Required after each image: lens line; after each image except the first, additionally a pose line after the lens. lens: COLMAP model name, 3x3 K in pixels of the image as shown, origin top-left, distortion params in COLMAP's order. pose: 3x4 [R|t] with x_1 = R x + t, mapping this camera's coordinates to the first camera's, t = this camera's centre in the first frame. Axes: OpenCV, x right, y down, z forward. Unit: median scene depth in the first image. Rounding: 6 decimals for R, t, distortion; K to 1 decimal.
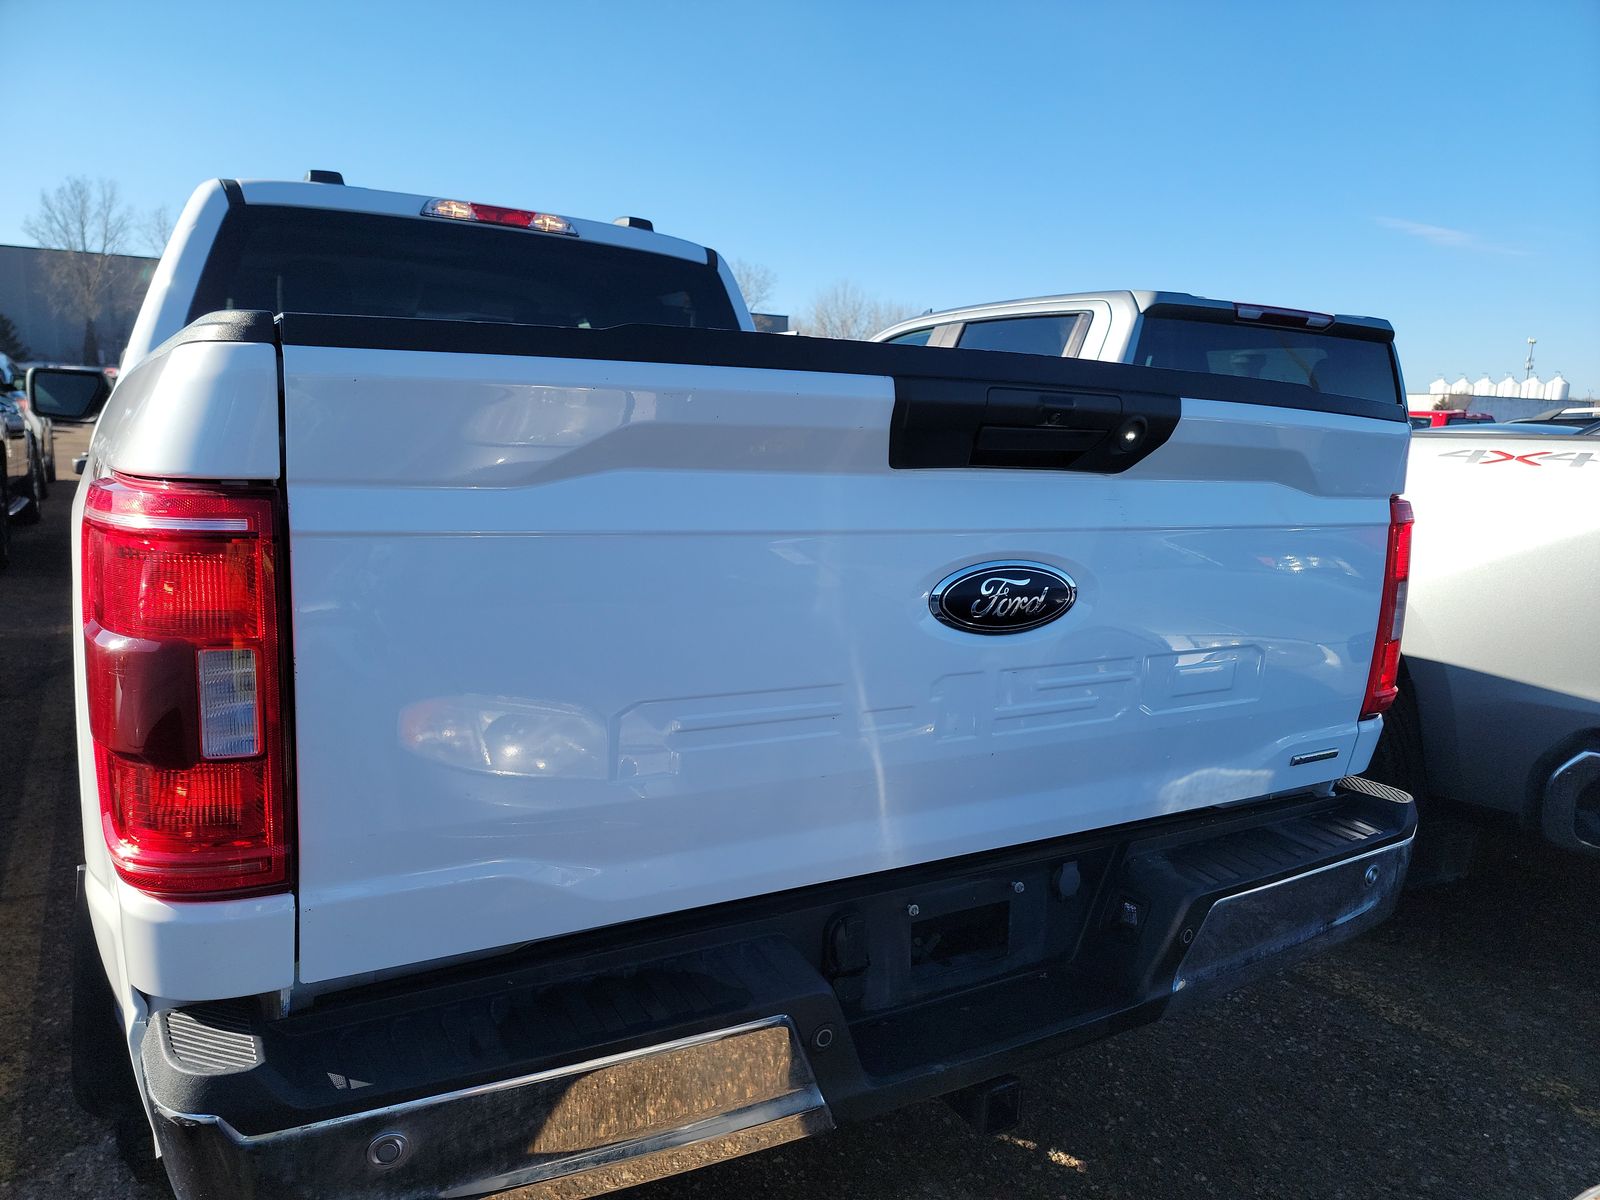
lens RADIAL K [[1096.3, 0, 802.4], [0, 1096.3, 654.2], [0, 0, 1]] dist [0.066136, -0.046004]
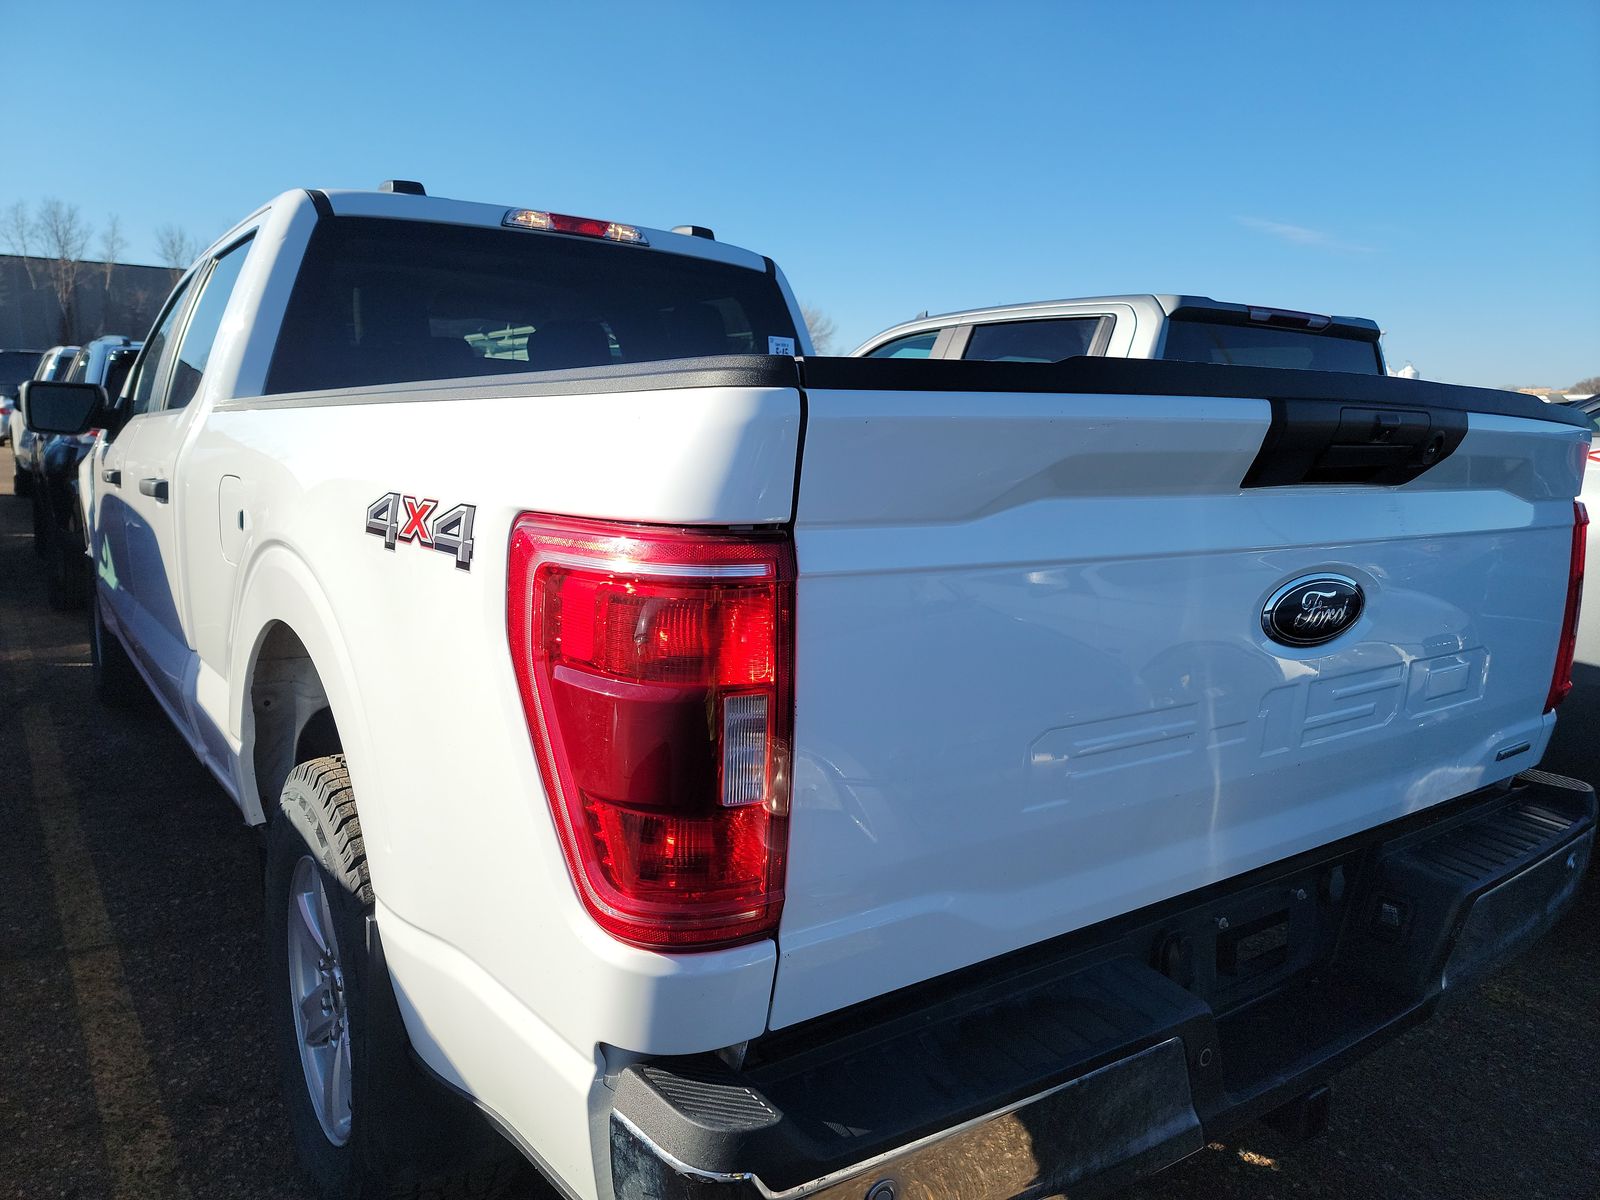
lens RADIAL K [[1109.0, 0, 797.2], [0, 1109.0, 628.5], [0, 0, 1]] dist [0.075024, -0.063942]
pose [[0.995952, -0.029361, 0.084961, -0.192324], [0.031101, 0.999331, -0.019238, -0.014881], [-0.084340, 0.021803, 0.996199, 0.002778]]
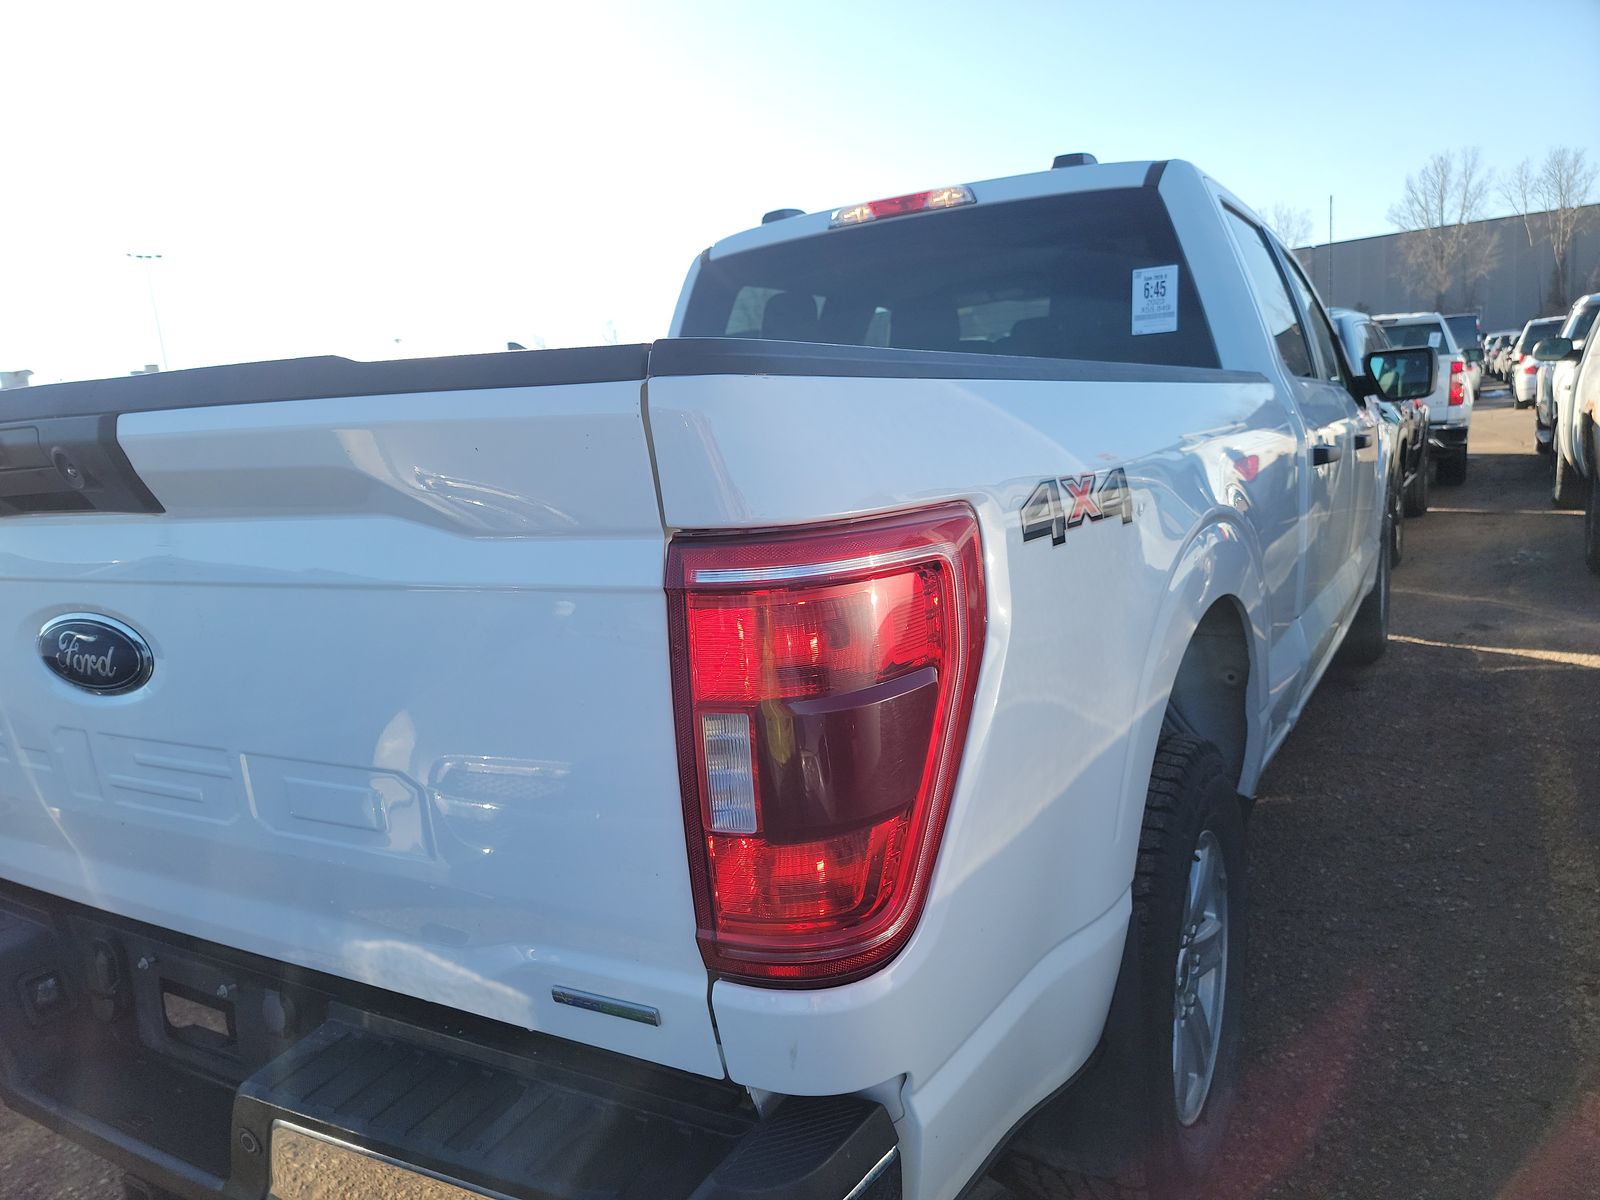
lens RADIAL K [[1112.5, 0, 820.5], [0, 1112.5, 653.9], [0, 0, 1]] dist [0.073865, -0.064831]
pose [[0.477024, 0.107096, -0.872341, 0.652325], [-0.084697, 0.993530, 0.075659, -0.087691], [0.874800, 0.037793, 0.483008, 0.544542]]
